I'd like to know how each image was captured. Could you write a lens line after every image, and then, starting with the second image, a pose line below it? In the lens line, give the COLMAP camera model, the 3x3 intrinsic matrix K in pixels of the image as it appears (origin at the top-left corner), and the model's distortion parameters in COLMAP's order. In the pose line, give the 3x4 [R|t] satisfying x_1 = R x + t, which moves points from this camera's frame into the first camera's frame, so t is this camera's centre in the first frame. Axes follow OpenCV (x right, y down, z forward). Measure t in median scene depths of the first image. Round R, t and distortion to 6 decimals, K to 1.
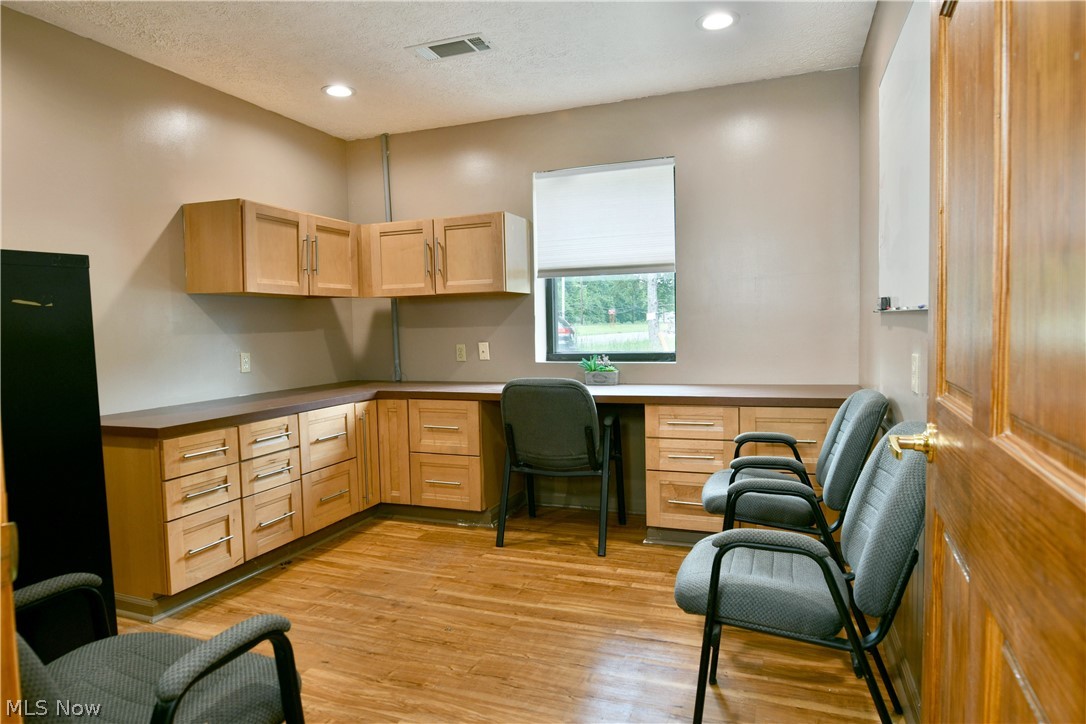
lens RADIAL K [[654.7, 0, 540.4], [0, 654.7, 360.6], [0, 0, 1]] dist [-0.010128, -0.006297]
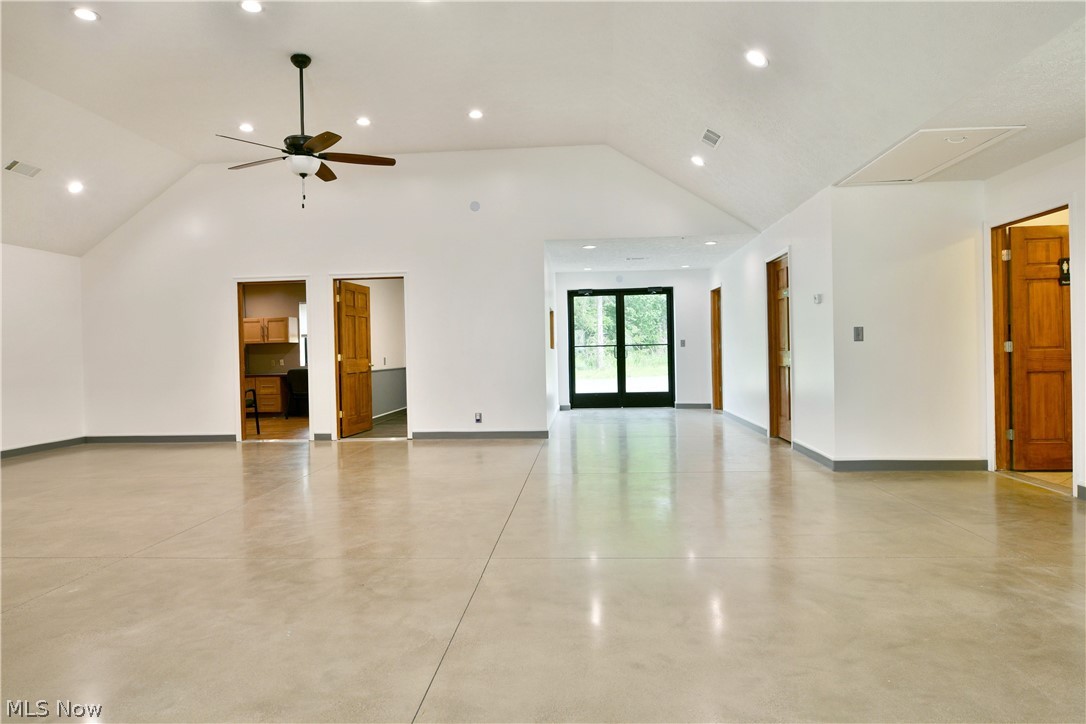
lens RADIAL K [[654.7, 0, 535.4], [0, 654.7, 358.8], [0, 0, 1]] dist [-0.010128, -0.006297]
pose [[0.959522, -0.002168, 0.281626, 0.189368], [0.015884, 0.998795, -0.046429, 0.130023], [-0.281186, 0.049023, 0.958400, -2.238433]]
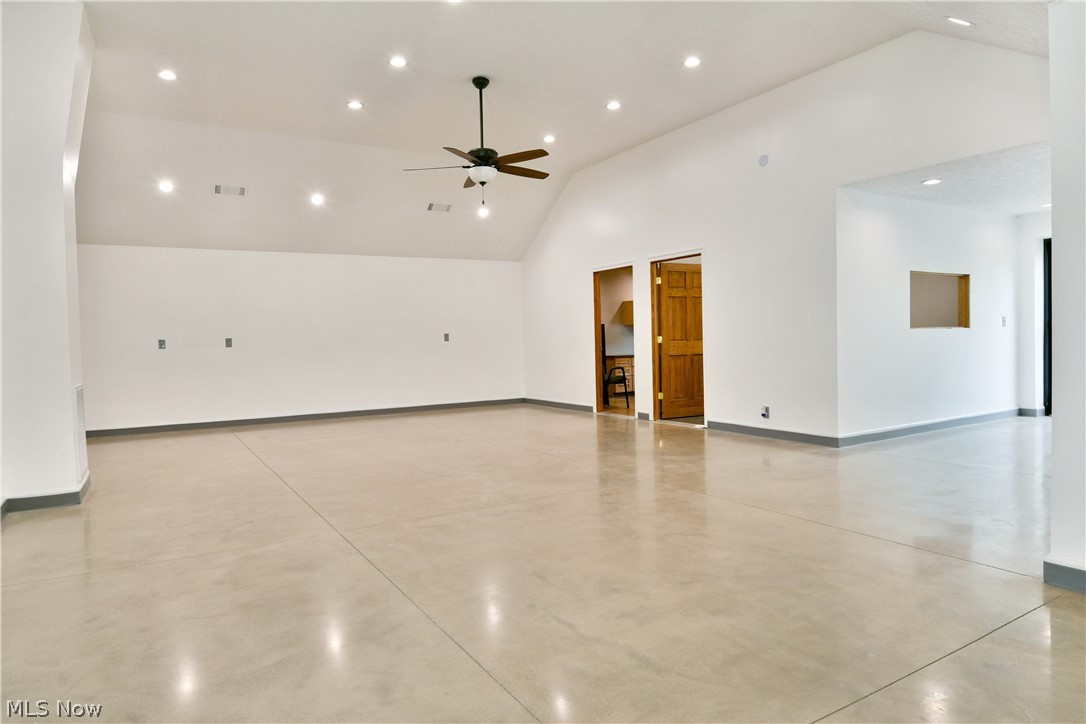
lens RADIAL K [[654.7, 0, 534.7], [0, 654.7, 348.0], [0, 0, 1]] dist [-0.010128, -0.006297]
pose [[0.785230, 0.011747, -0.619093, 1.200271], [-0.028096, 0.999466, -0.016671, 0.092193], [0.618567, 0.030484, 0.785141, -1.952344]]
